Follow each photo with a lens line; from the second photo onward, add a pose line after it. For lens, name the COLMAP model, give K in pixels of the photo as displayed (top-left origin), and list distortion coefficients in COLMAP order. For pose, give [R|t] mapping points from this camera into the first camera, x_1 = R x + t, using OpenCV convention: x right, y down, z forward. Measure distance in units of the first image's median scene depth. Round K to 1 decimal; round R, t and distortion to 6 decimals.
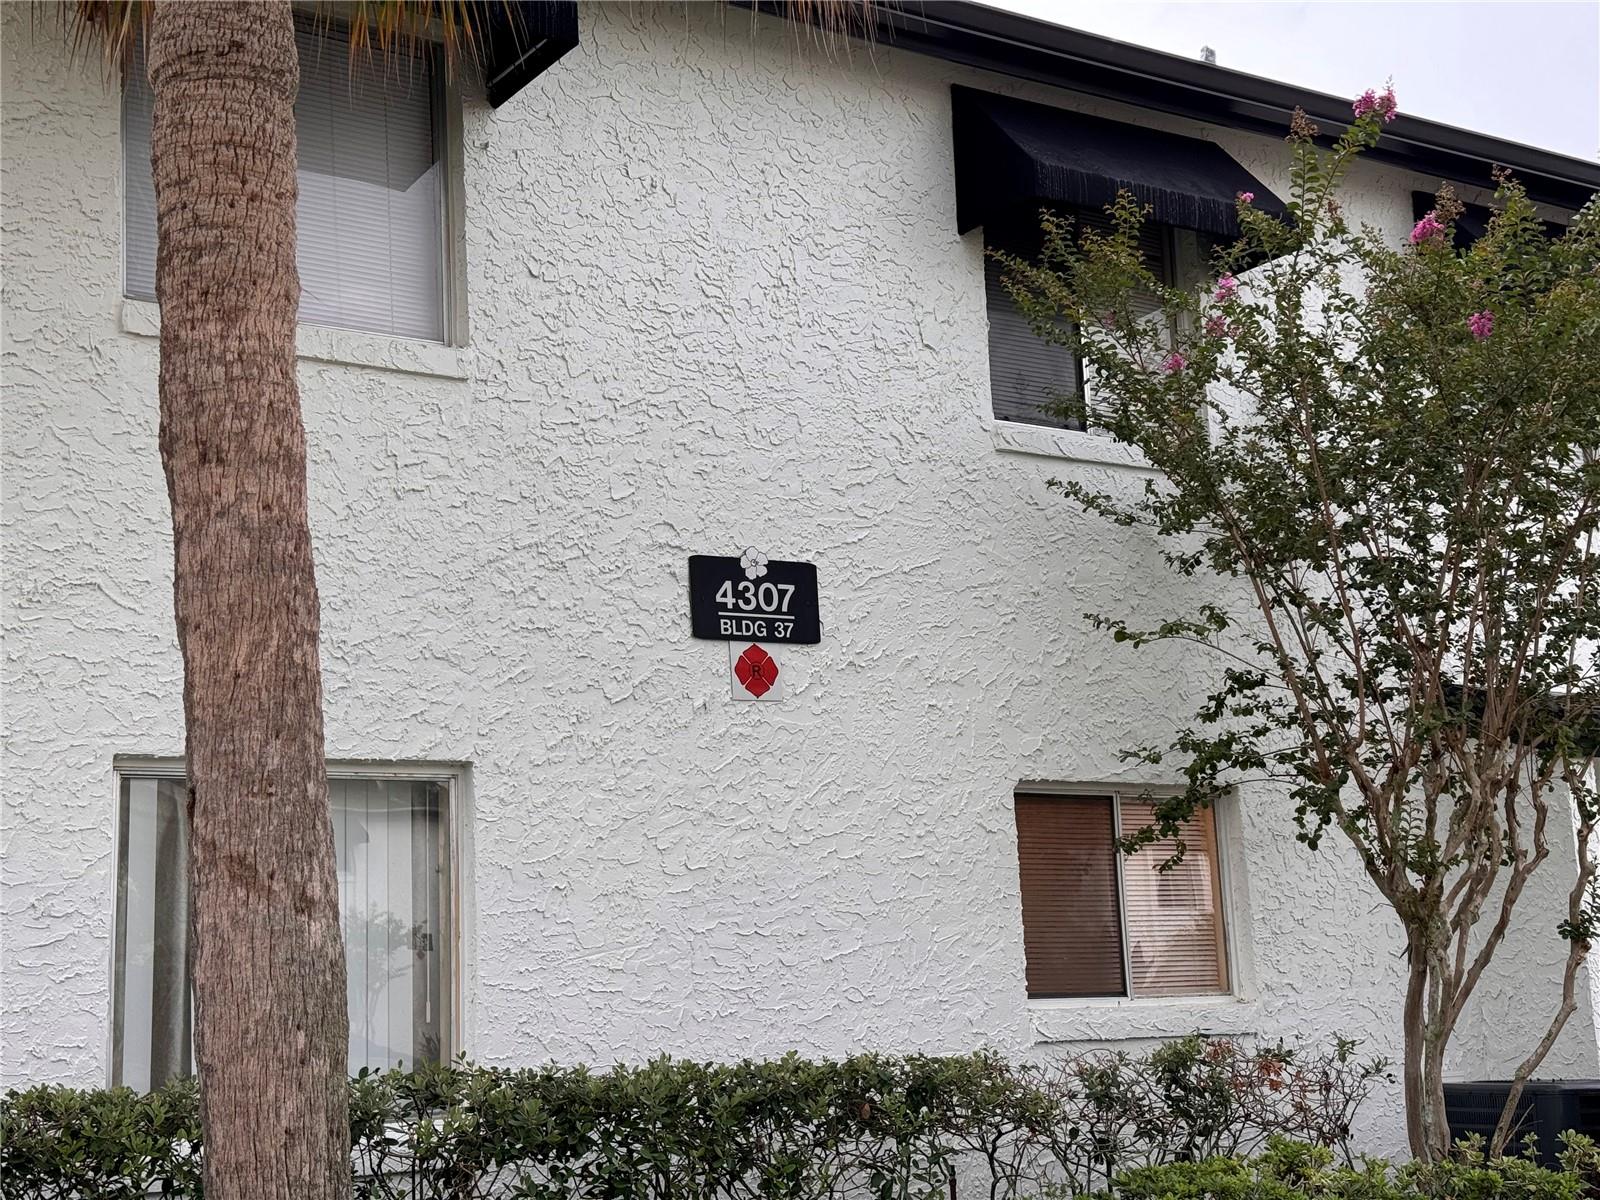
lens RADIAL K [[2211.8, 0, 796.5], [0, 2211.8, 613.8], [0, 0, 1]] dist [0.156877, -0.007374]
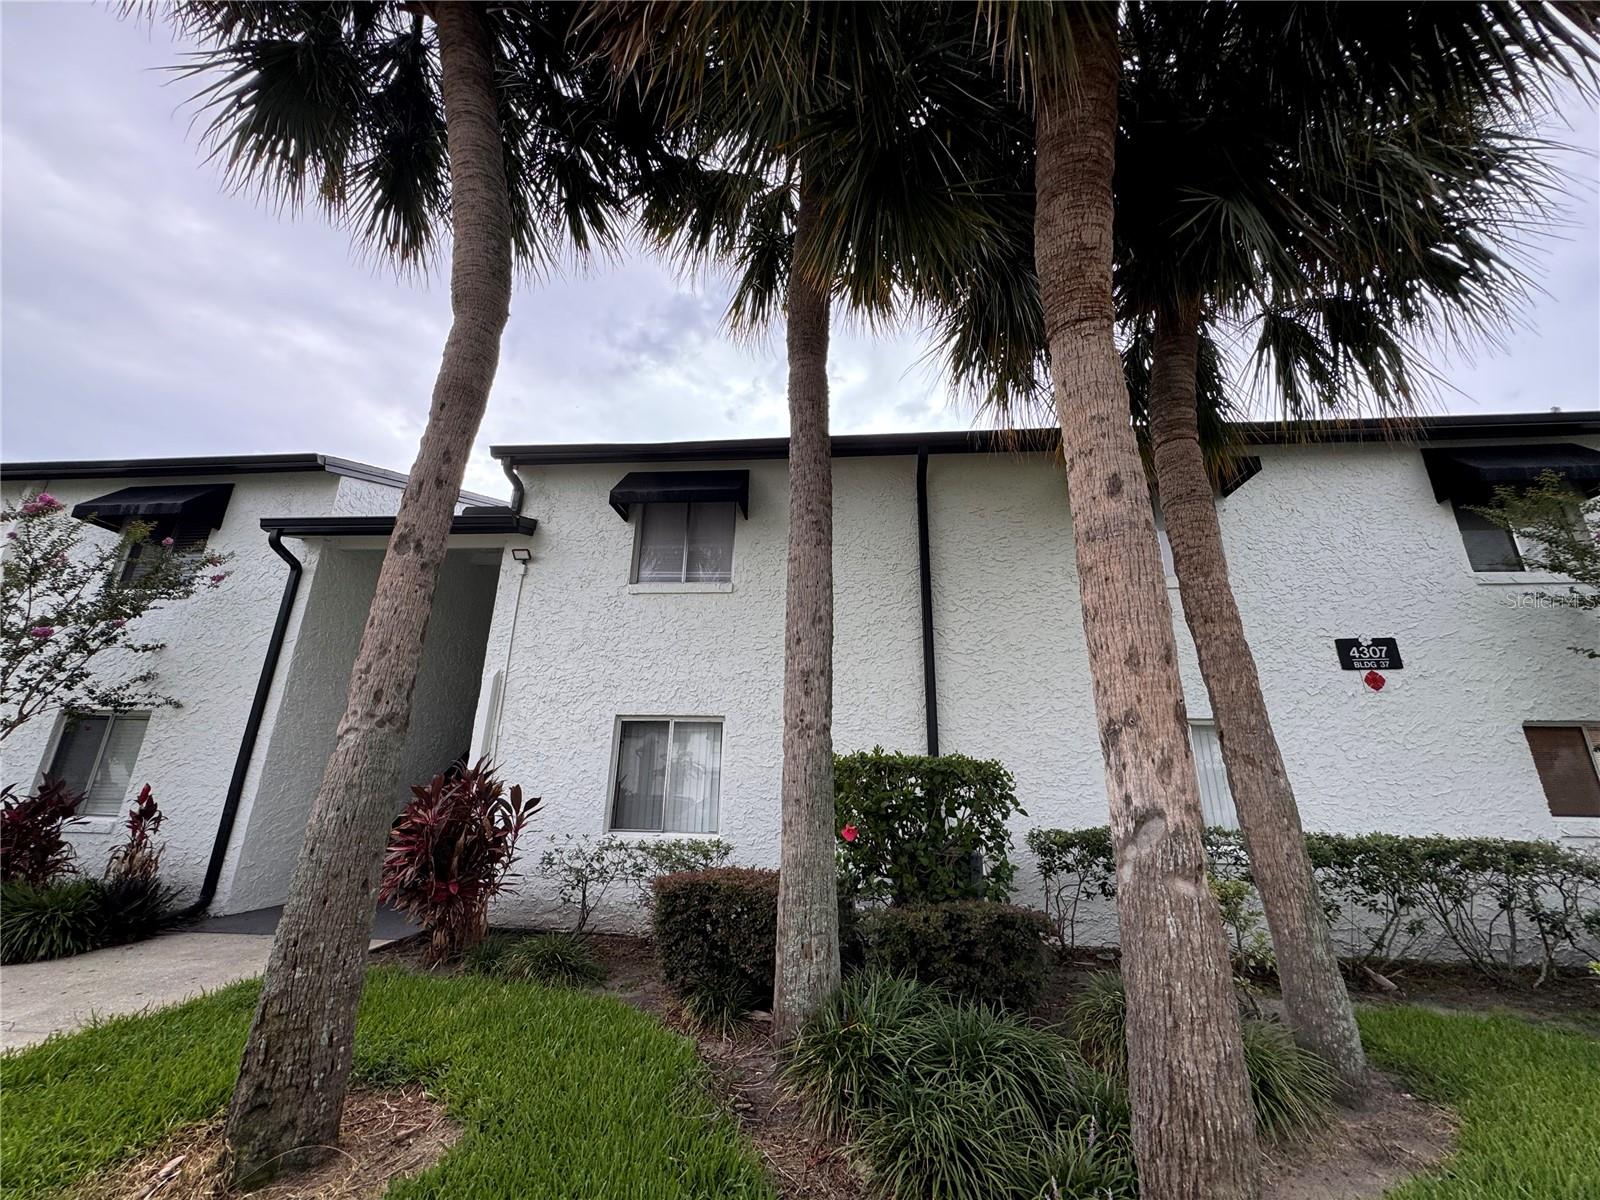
lens RADIAL K [[636.5, 0, 800.0], [0, 636.5, 600.0], [0, 0, 1]] dist [-0.003229, -0.000467]
pose [[0.784884, -0.134343, -0.604905, -0.085044], [0.061589, 0.988294, -0.139577, -0.005626], [0.616575, 0.072296, 0.783970, -0.012734]]
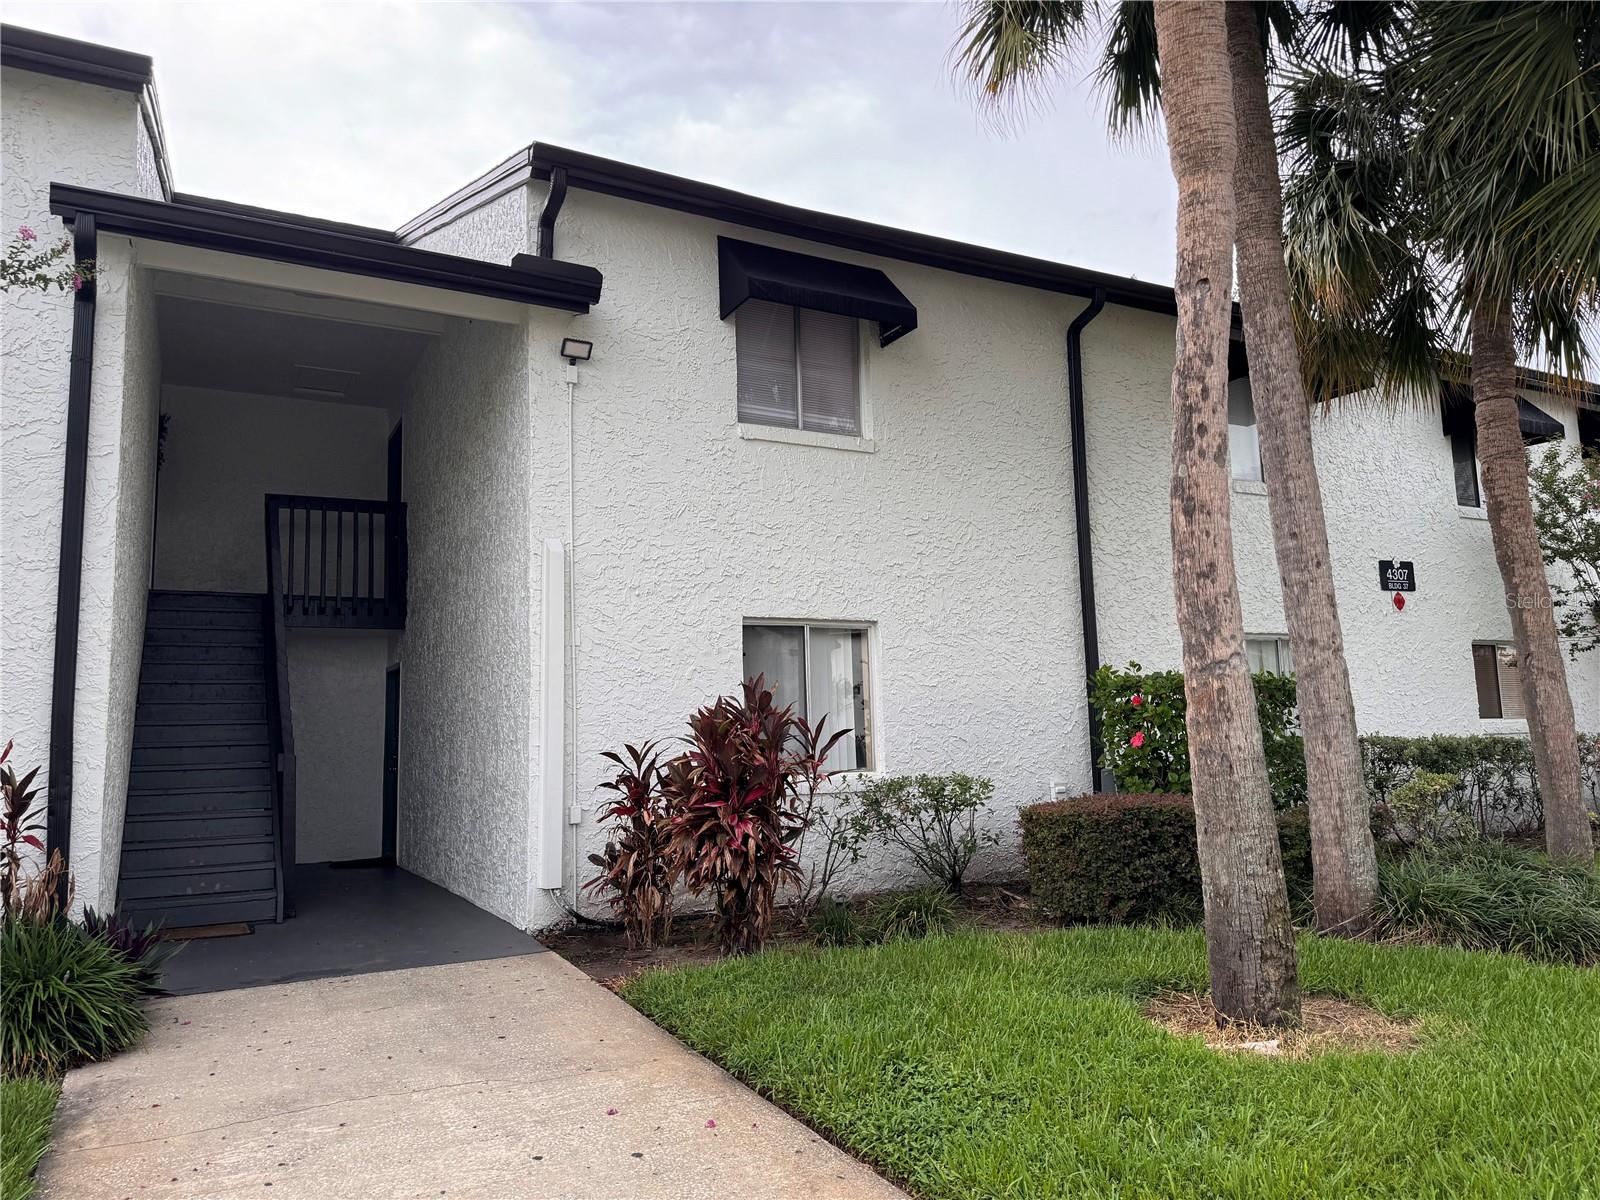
lens RADIAL K [[1101.8, 0, 800.0], [0, 1101.8, 600.0], [0, 0, 1]] dist [0.103376, -0.148553]
pose [[0.995821, 0.003433, -0.091266, -0.644219], [0.002007, 0.998229, 0.059448, -0.061658], [0.091308, -0.059383, 0.994051, -0.477052]]
